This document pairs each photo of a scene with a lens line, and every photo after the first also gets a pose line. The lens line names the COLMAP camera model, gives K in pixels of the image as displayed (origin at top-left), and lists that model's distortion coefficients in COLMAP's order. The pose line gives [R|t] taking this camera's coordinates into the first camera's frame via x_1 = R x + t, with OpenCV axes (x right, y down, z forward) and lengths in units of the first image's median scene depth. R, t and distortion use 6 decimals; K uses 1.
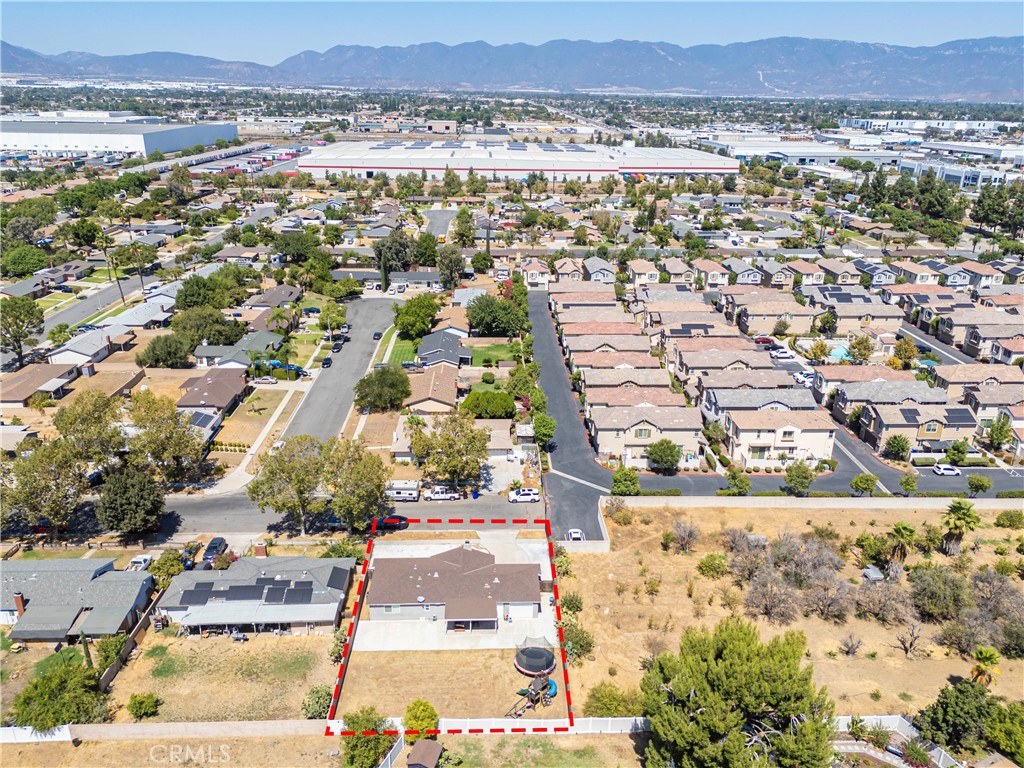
lens RADIAL K [[742.8, 0, 515.6], [0, 742.8, 384.6], [0, 0, 1]] dist [0.054570, -0.053032]
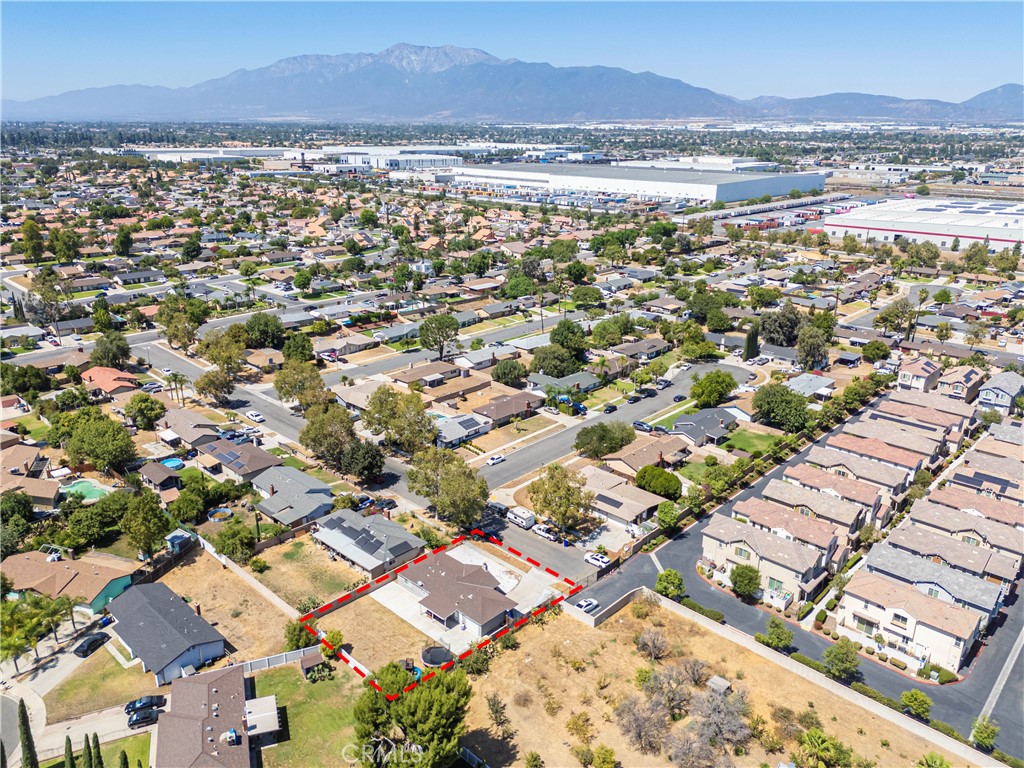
lens RADIAL K [[742.8, 0, 516.0], [0, 742.8, 385.7], [0, 0, 1]] dist [0.054570, -0.053032]
pose [[0.703366, 0.225530, -0.674101, 0.481940], [-0.255754, 0.965117, 0.056036, -0.106280], [0.663224, 0.132990, 0.736511, 0.034920]]
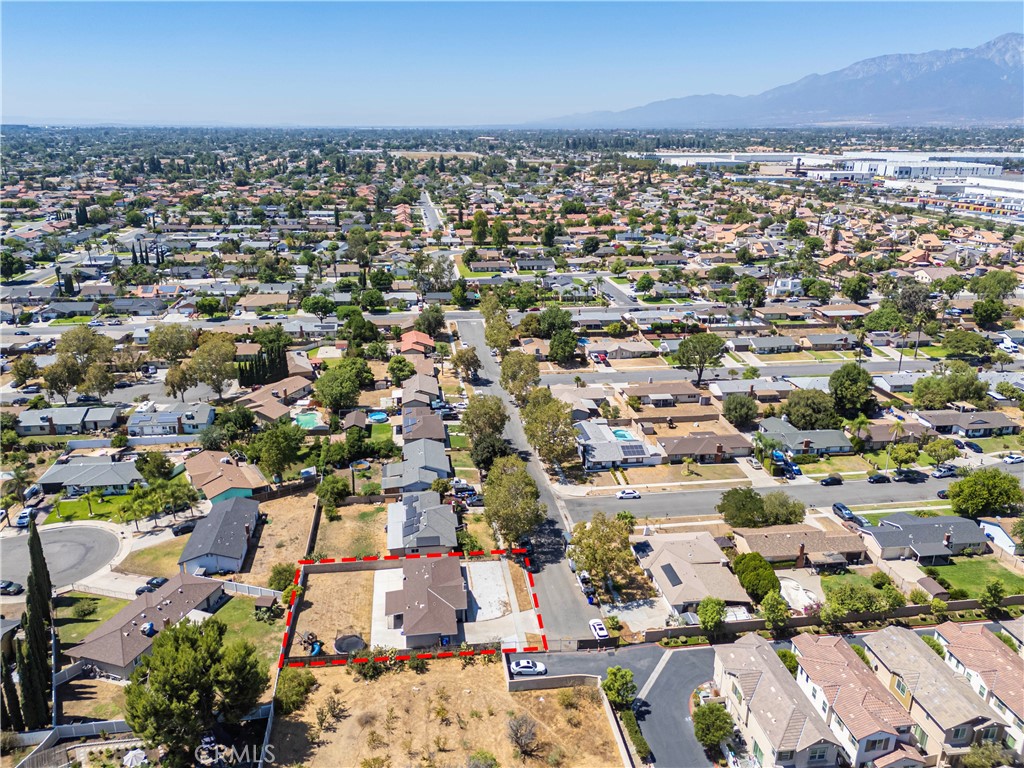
lens RADIAL K [[742.8, 0, 506.4], [0, 742.8, 385.8], [0, 0, 1]] dist [0.054570, -0.053032]
pose [[0.099756, 0.311075, -0.945136, 0.626550], [-0.362024, 0.896118, 0.256731, -0.261150], [0.926816, 0.316552, 0.202010, 0.452146]]
